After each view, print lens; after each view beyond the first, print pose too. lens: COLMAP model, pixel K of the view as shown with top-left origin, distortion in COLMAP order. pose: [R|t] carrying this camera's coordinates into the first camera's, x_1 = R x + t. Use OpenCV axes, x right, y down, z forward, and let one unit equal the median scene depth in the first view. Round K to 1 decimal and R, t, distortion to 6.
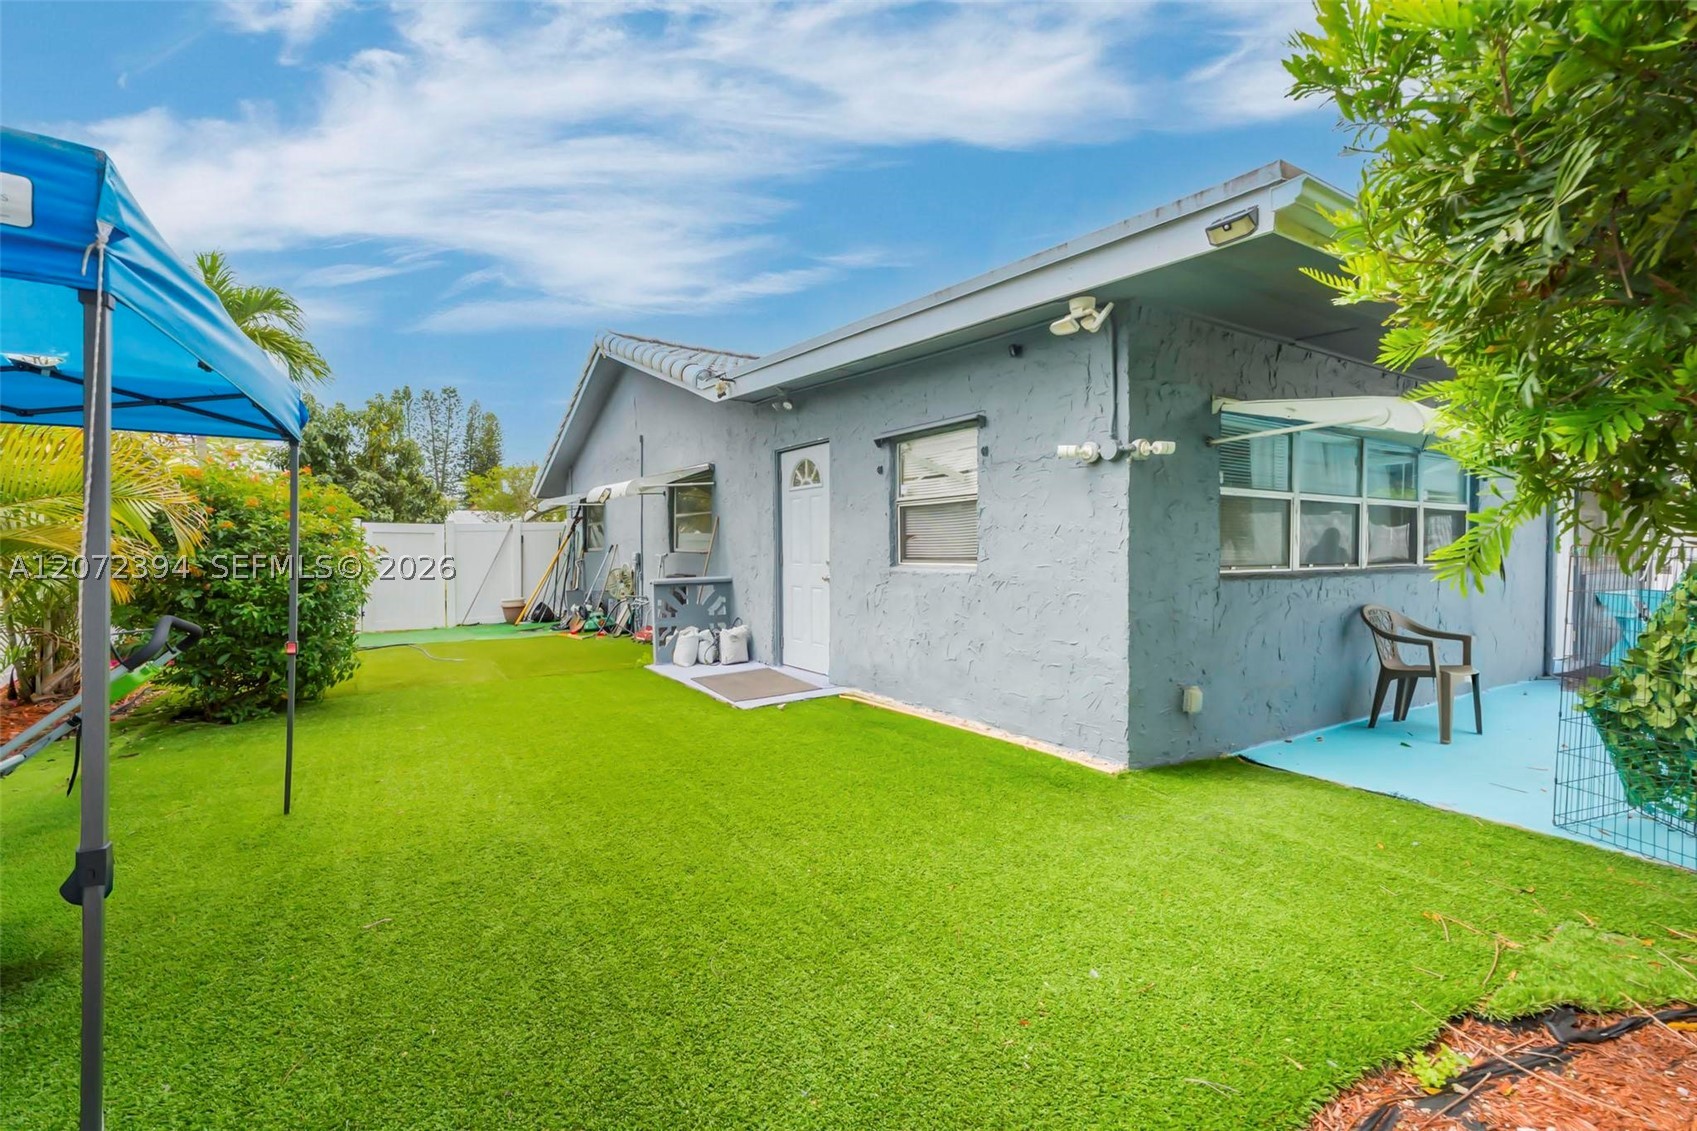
lens RADIAL K [[768.7, 0, 850.9], [0, 768.7, 560.1], [0, 0, 1]] dist [-0.001203, 0.000007]
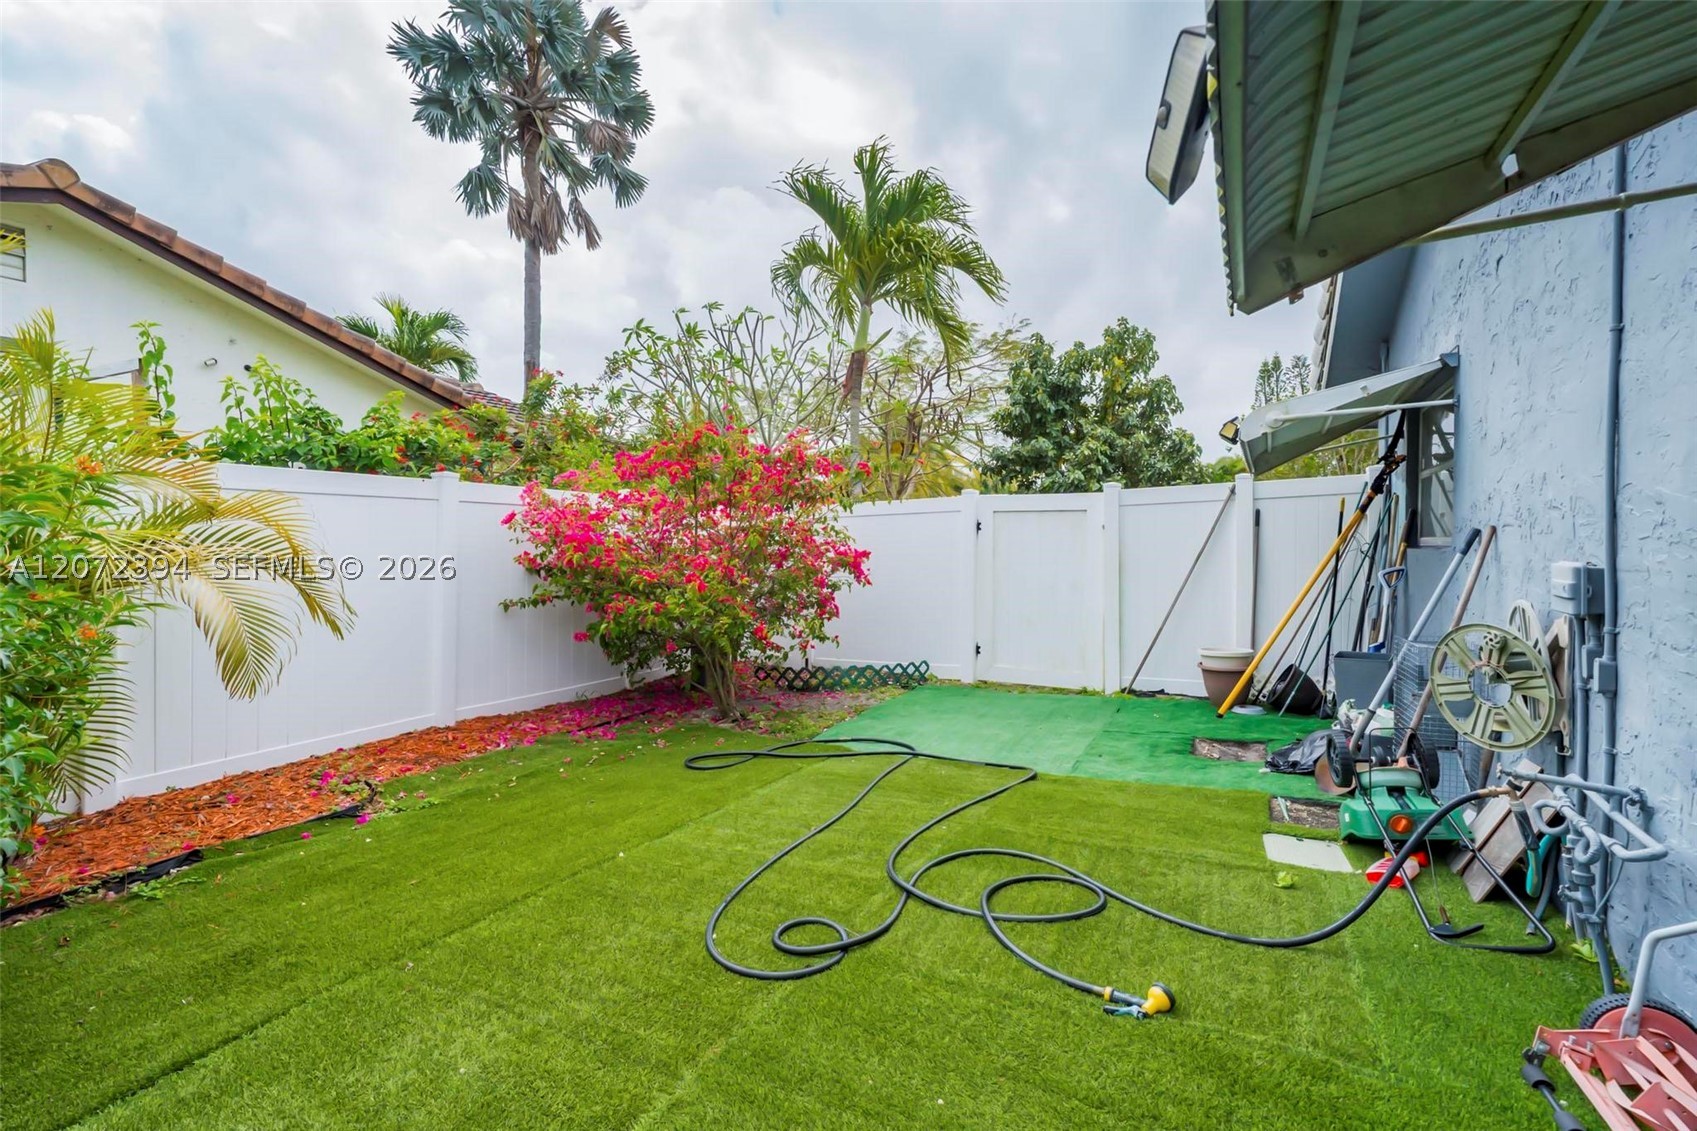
lens RADIAL K [[787.9, 0, 849.2], [0, 787.9, 555.7], [0, 0, 1]] dist [-0.002322, -0.000241]
pose [[0.509962, 0.017784, -0.860013, -0.152773], [-0.003327, 0.999820, 0.018702, -0.012364], [0.860190, -0.006677, 0.509929, 0.561113]]
